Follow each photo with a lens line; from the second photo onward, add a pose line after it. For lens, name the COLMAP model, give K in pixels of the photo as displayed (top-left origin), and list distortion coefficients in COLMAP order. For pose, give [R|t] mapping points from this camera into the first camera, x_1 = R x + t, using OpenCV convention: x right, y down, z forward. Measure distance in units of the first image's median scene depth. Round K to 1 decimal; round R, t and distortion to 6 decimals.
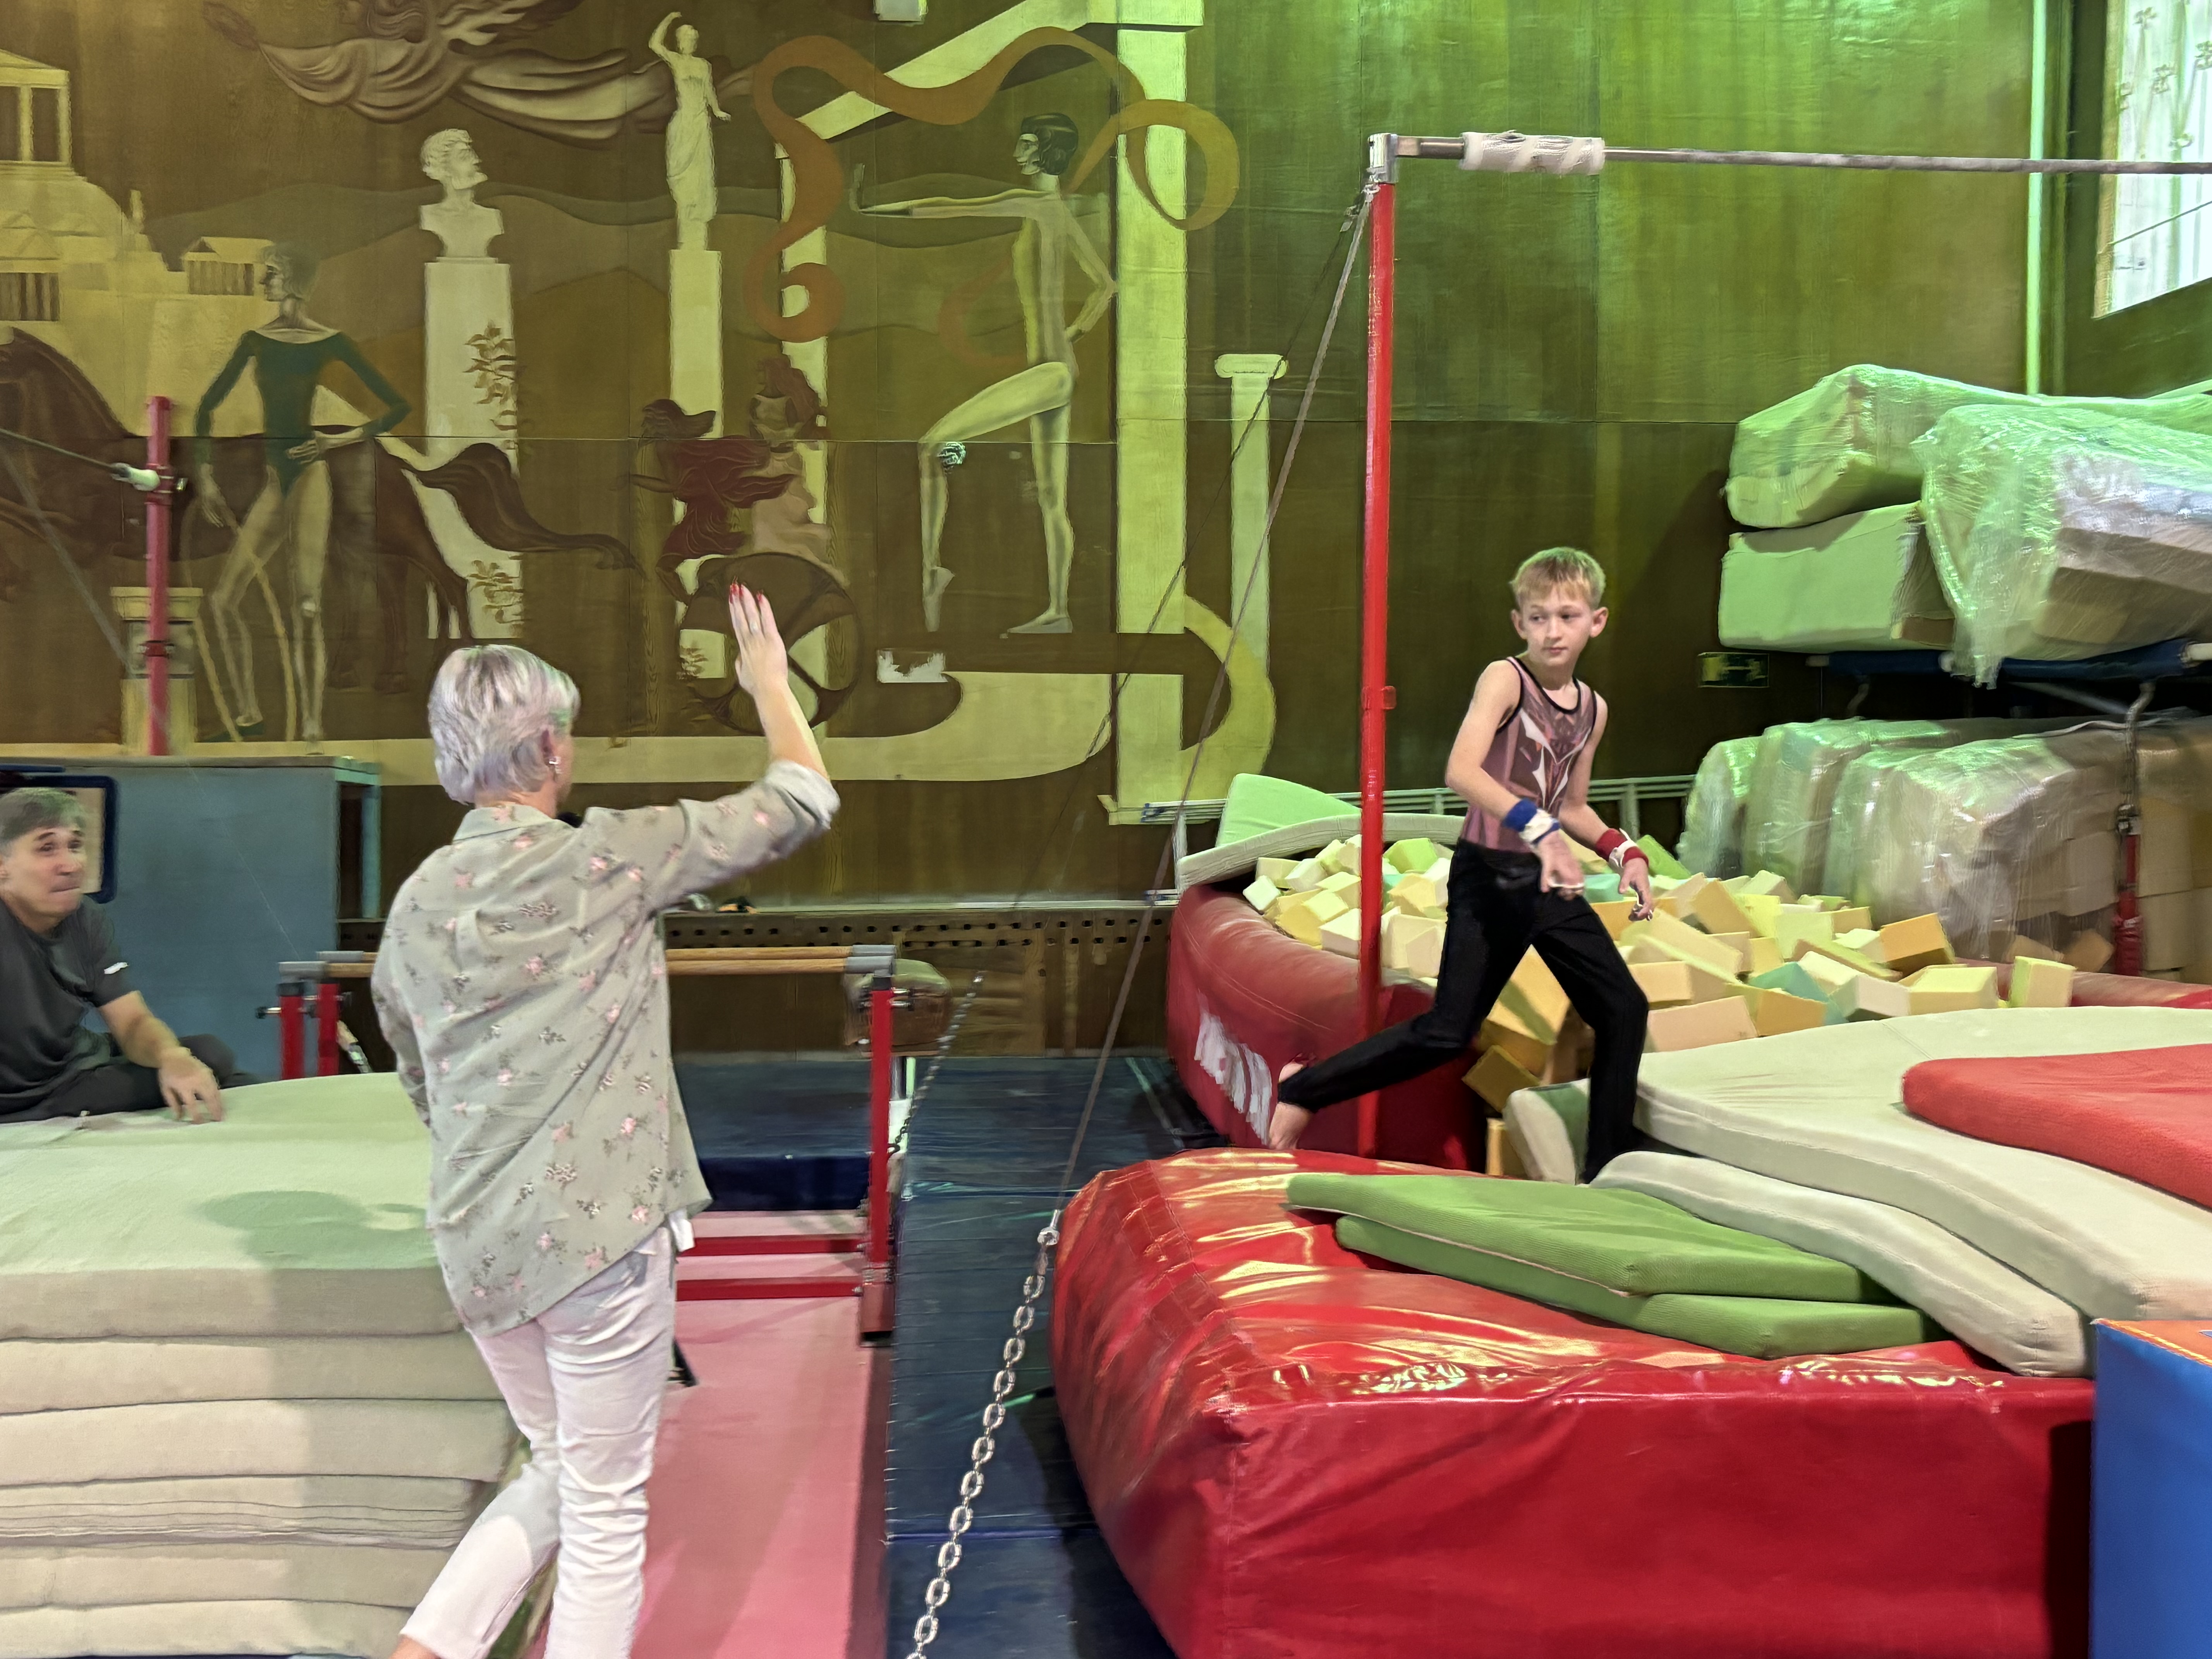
lens RADIAL K [[2734.5, 0, 1106.0], [0, 2734.5, 829.5], [0, 0, 1]] dist [0.062061, -0.429481]
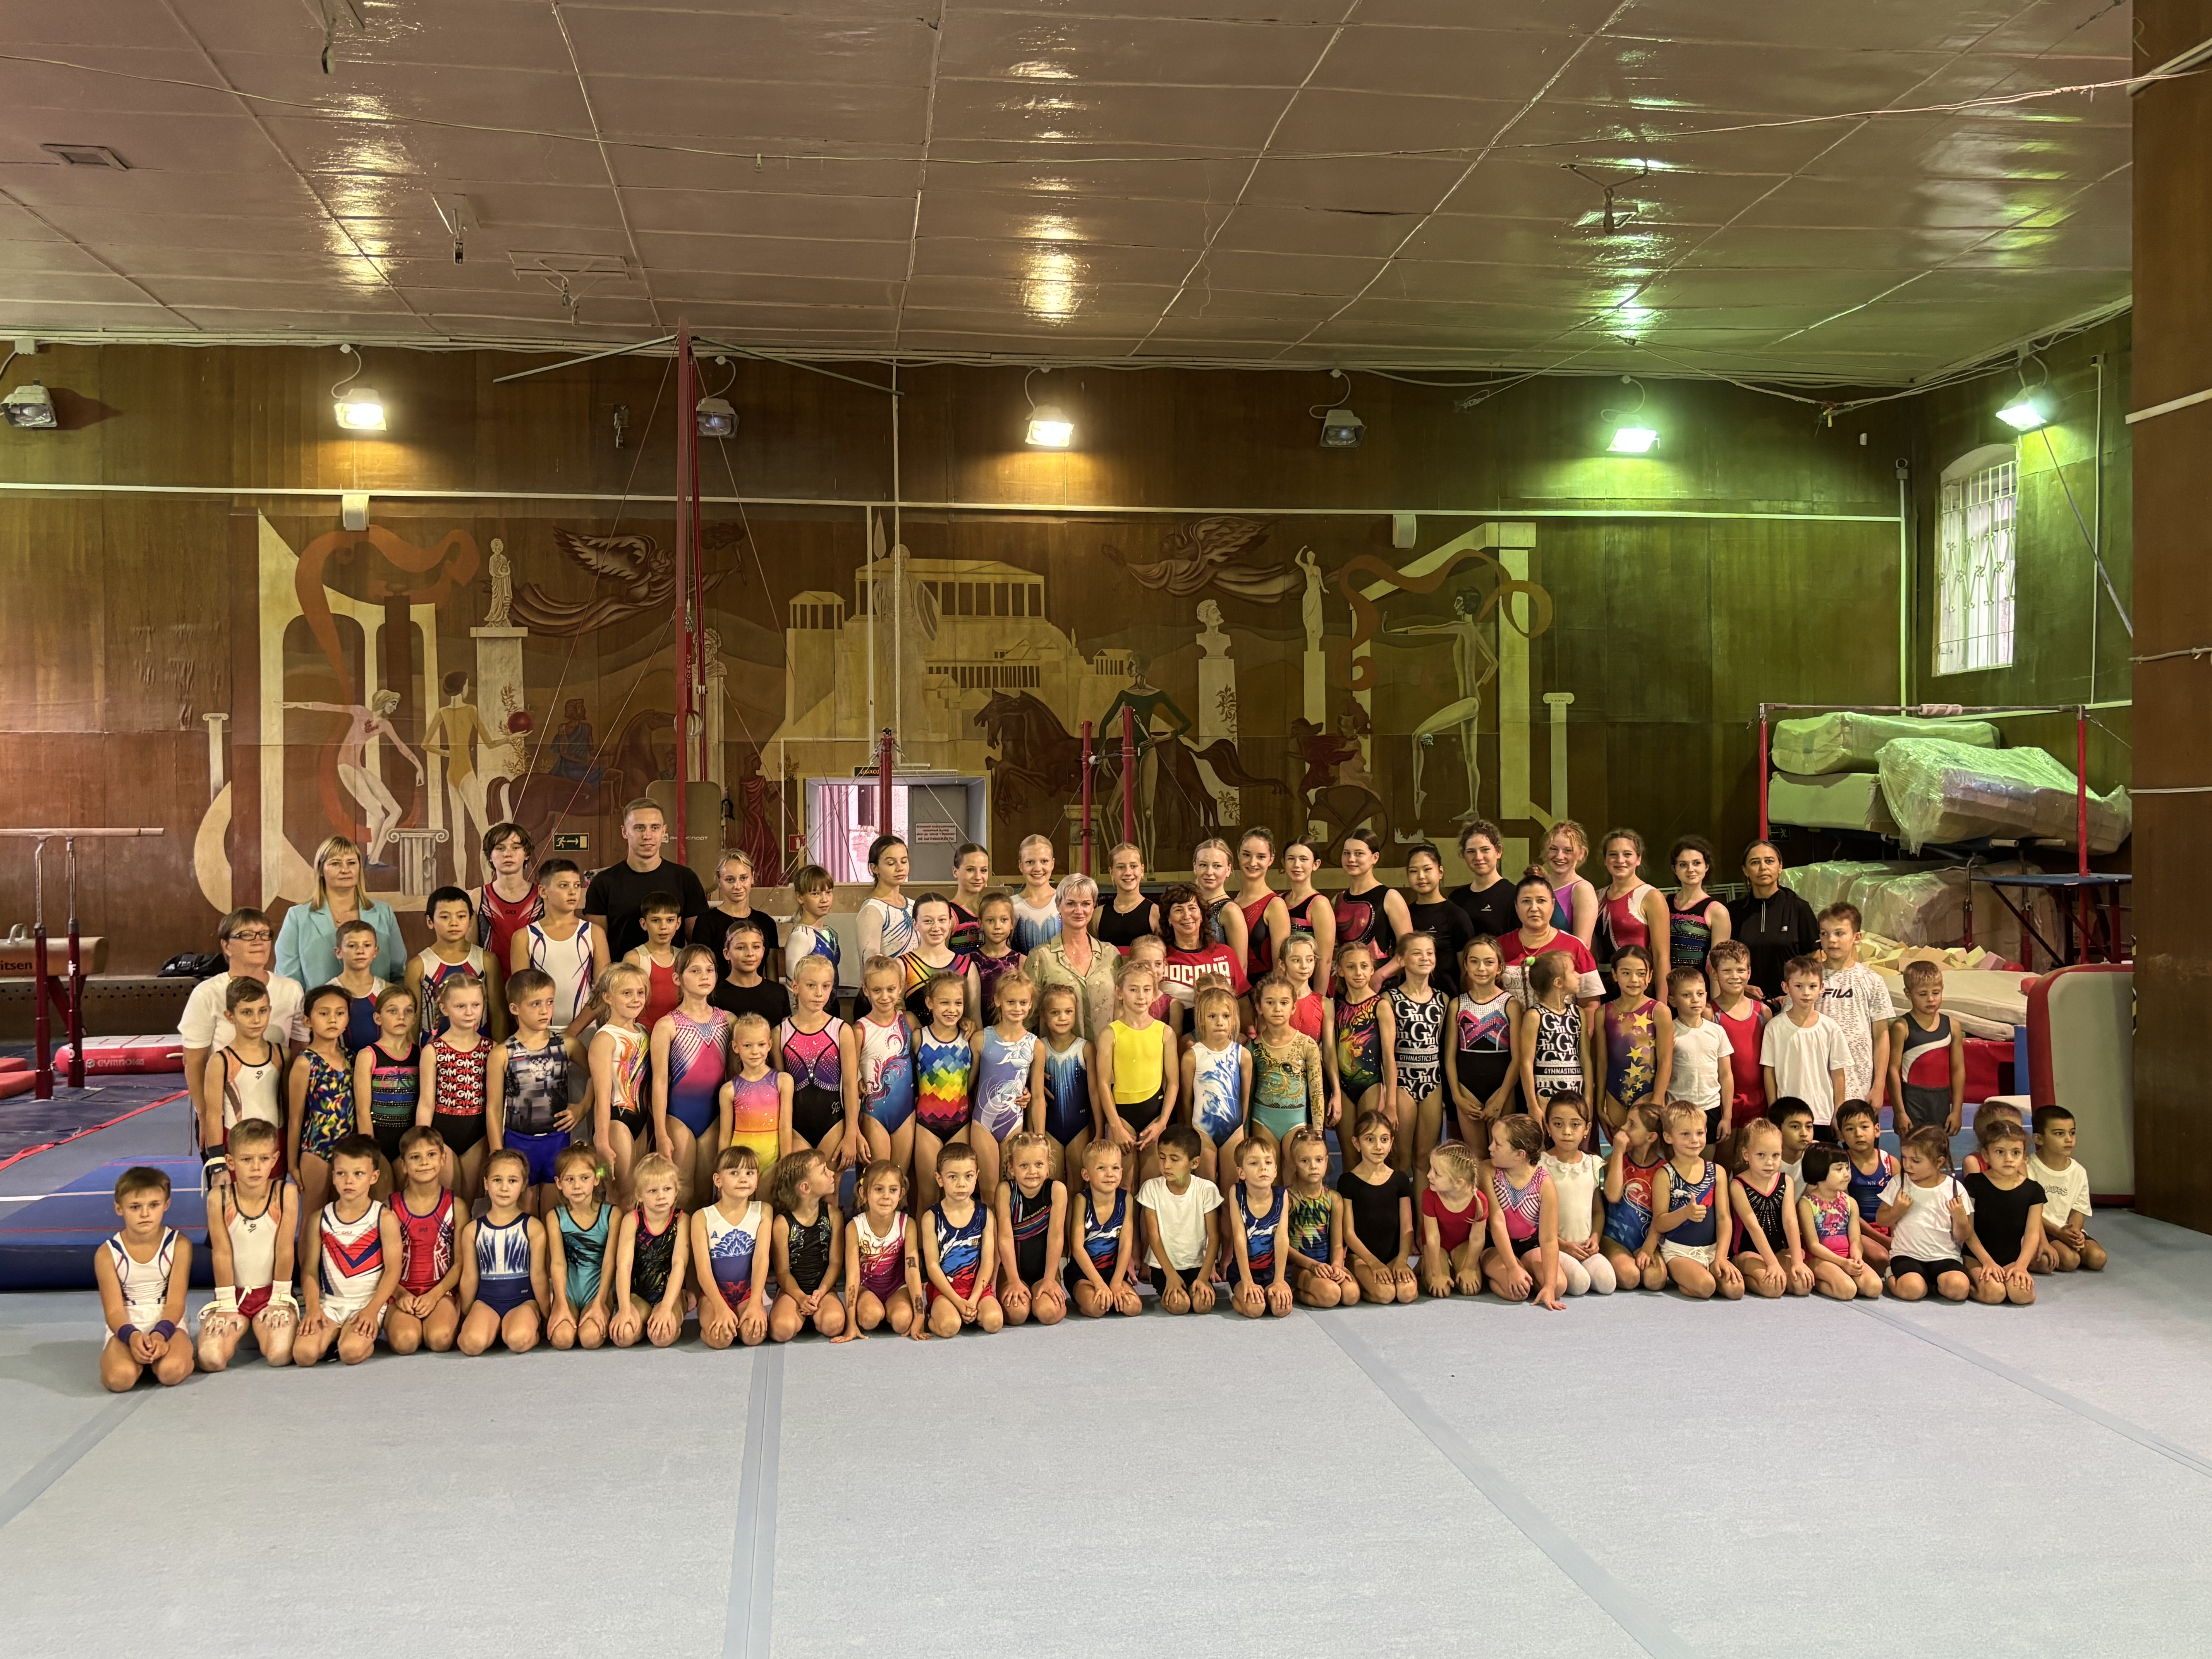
lens RADIAL K [[2068.3, 0, 1106.0], [0, 2068.3, 829.5], [0, 0, 1]] dist [-0.001042, -0.396875]
pose [[0.999959, -0.008844, 0.001896, -0.325973], [0.008895, 0.999554, -0.028497, -0.019506], [-0.001643, 0.028512, 0.999592, -0.685010]]
